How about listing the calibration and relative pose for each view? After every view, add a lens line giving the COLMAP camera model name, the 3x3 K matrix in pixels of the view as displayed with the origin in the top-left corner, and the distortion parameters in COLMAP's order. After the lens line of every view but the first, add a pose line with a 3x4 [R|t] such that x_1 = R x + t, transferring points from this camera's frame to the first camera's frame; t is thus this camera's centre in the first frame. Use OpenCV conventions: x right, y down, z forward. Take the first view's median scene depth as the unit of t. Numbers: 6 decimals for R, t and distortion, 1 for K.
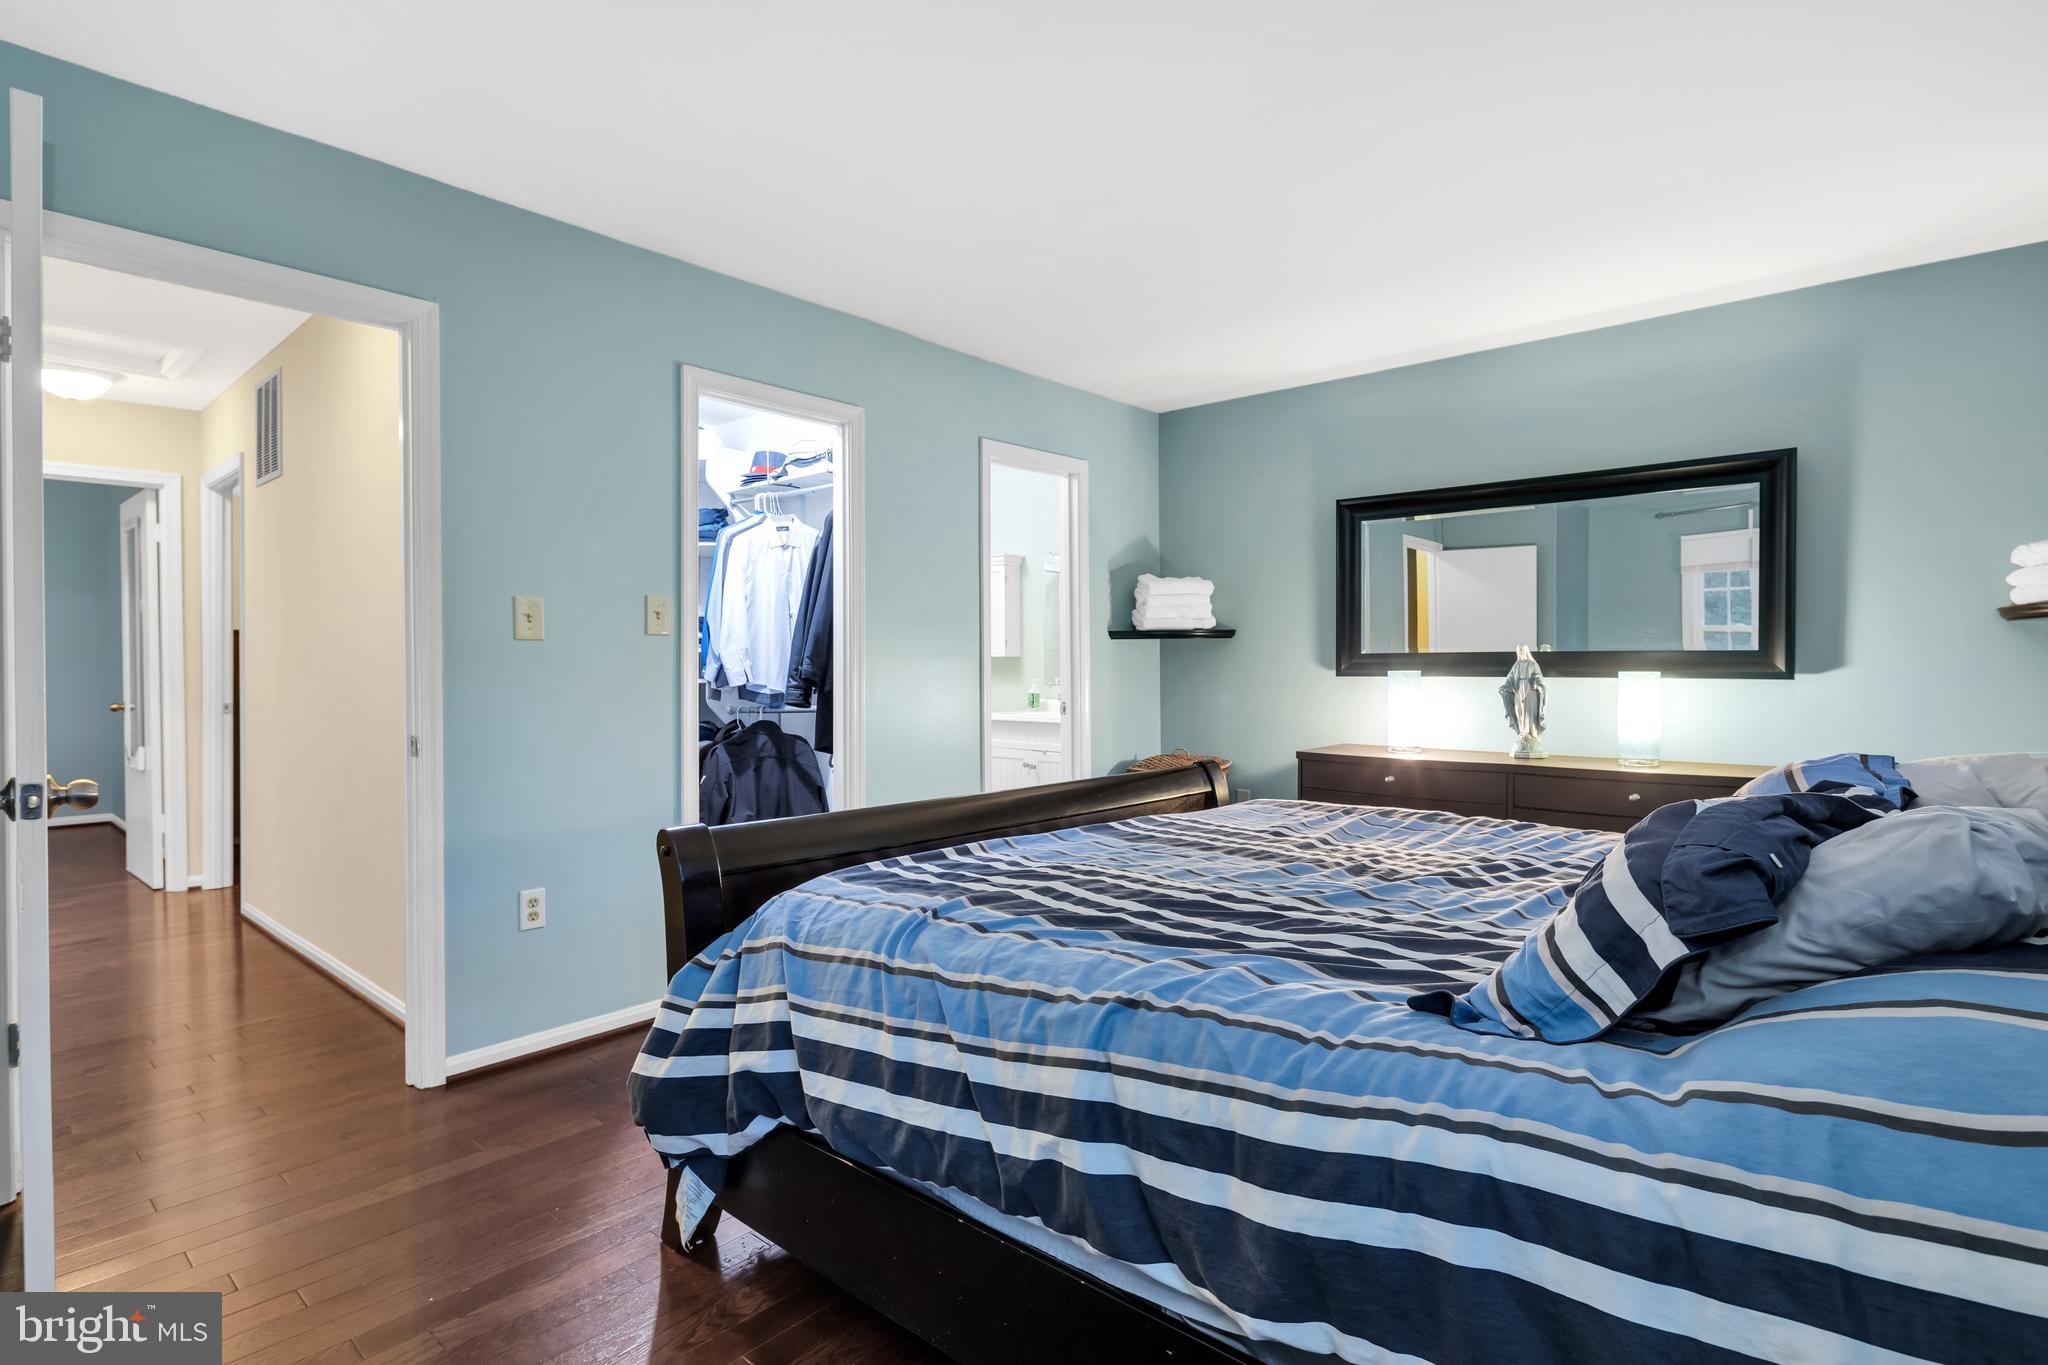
lens RADIAL K [[1003.4, 0, 1023.9], [0, 1003.4, 669.0], [0, 0, 1]] dist [0.007598, -0.005941]
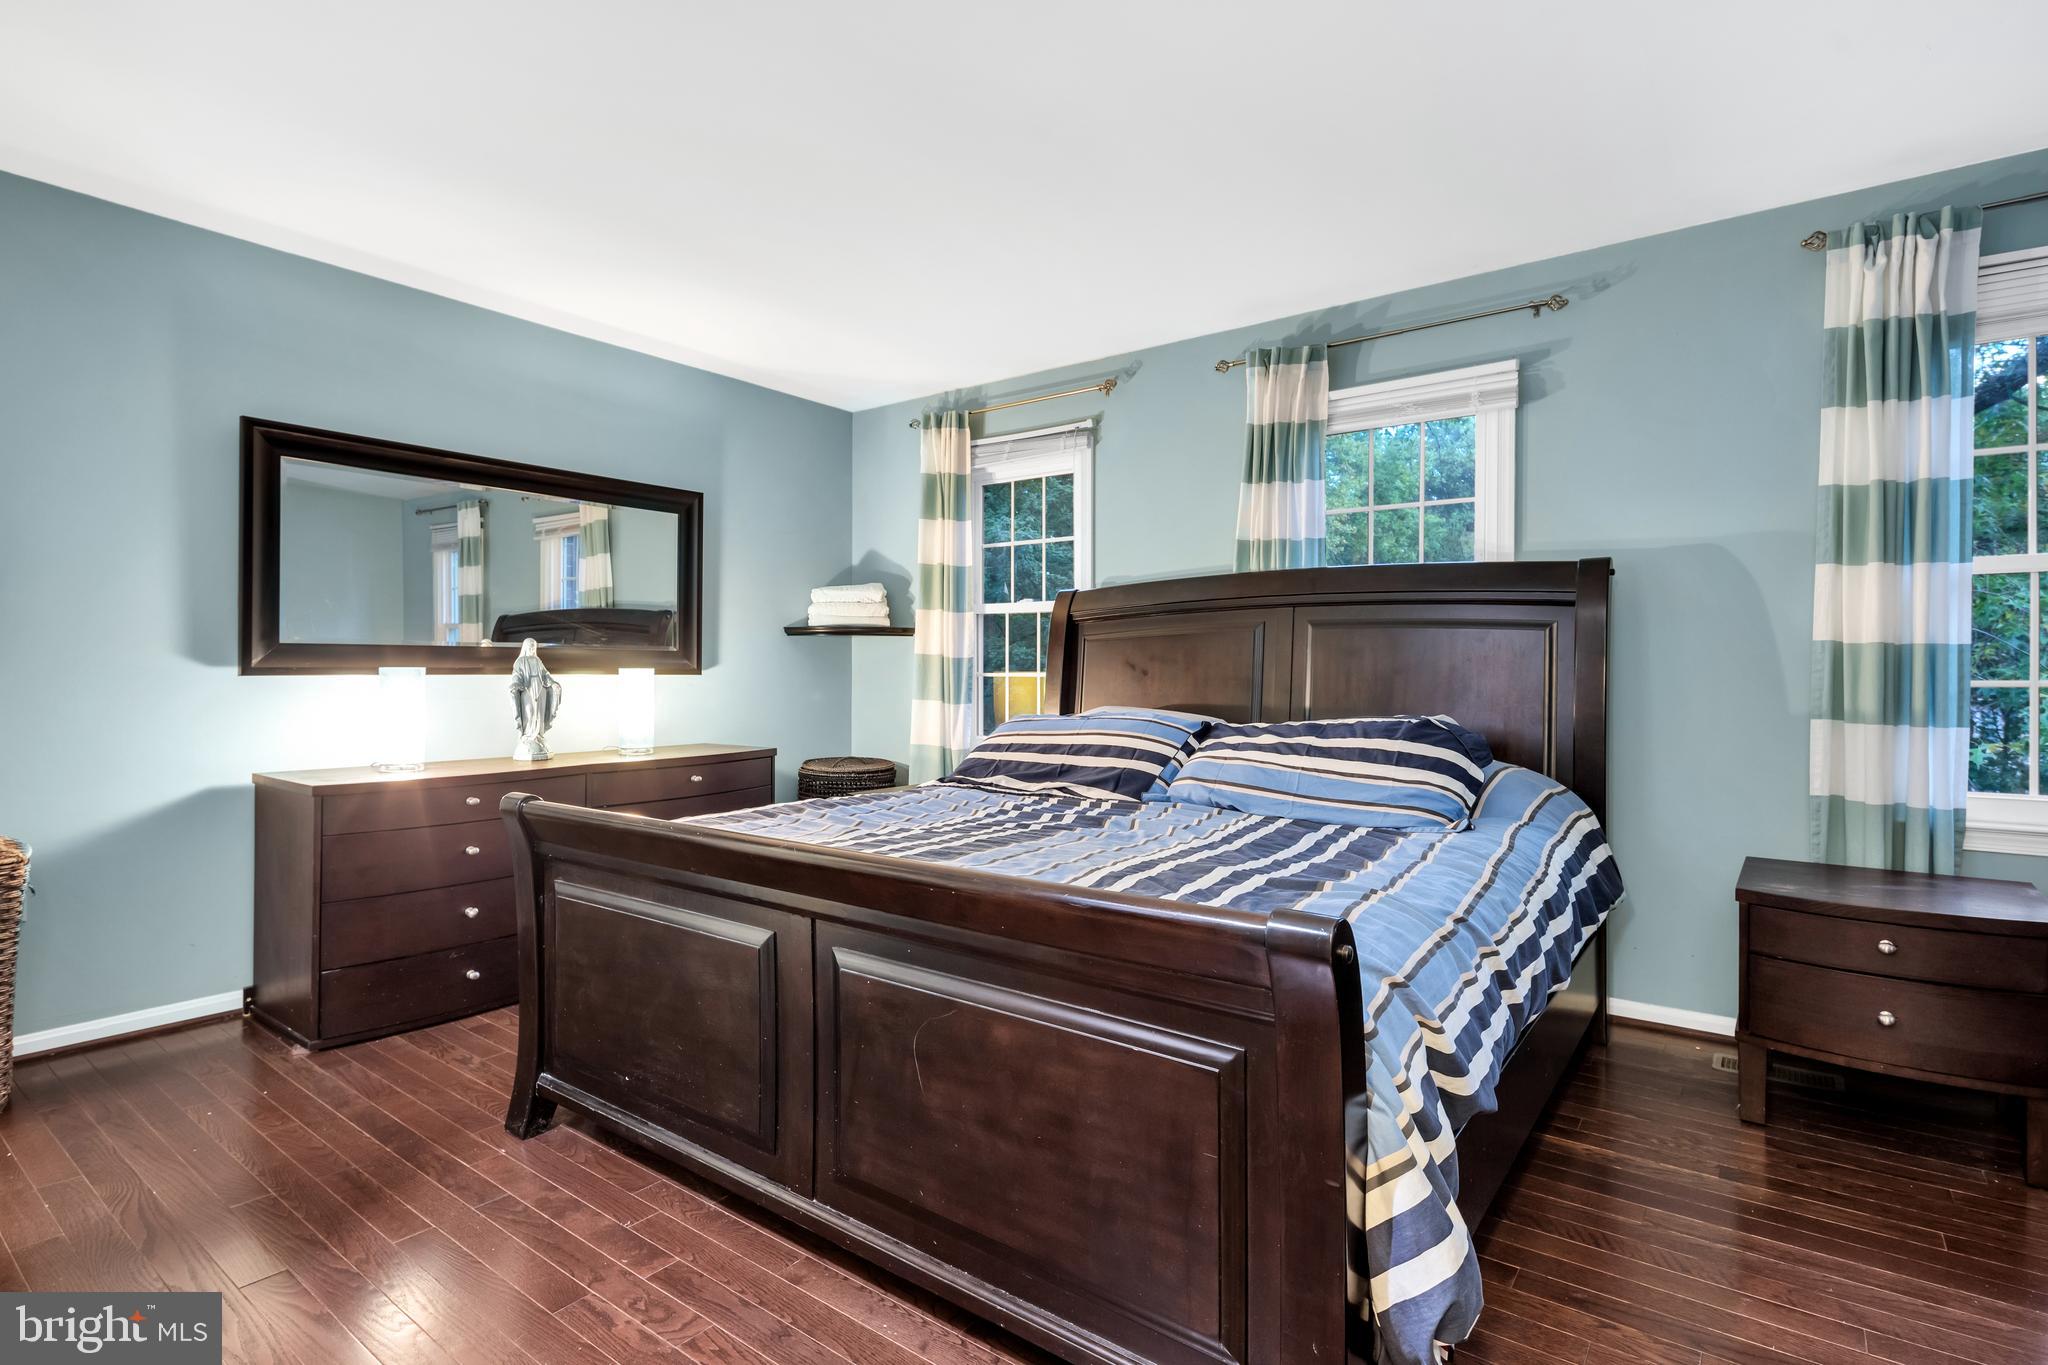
lens RADIAL K [[1003.4, 0, 1023.9], [0, 1003.4, 669.0], [0, 0, 1]] dist [0.007598, -0.005941]
pose [[-0.068735, 0.000499, 0.997635, -0.472699], [-0.003987, 0.999992, -0.000775, 0.002146], [-0.997627, -0.004031, -0.068733, 0.602375]]
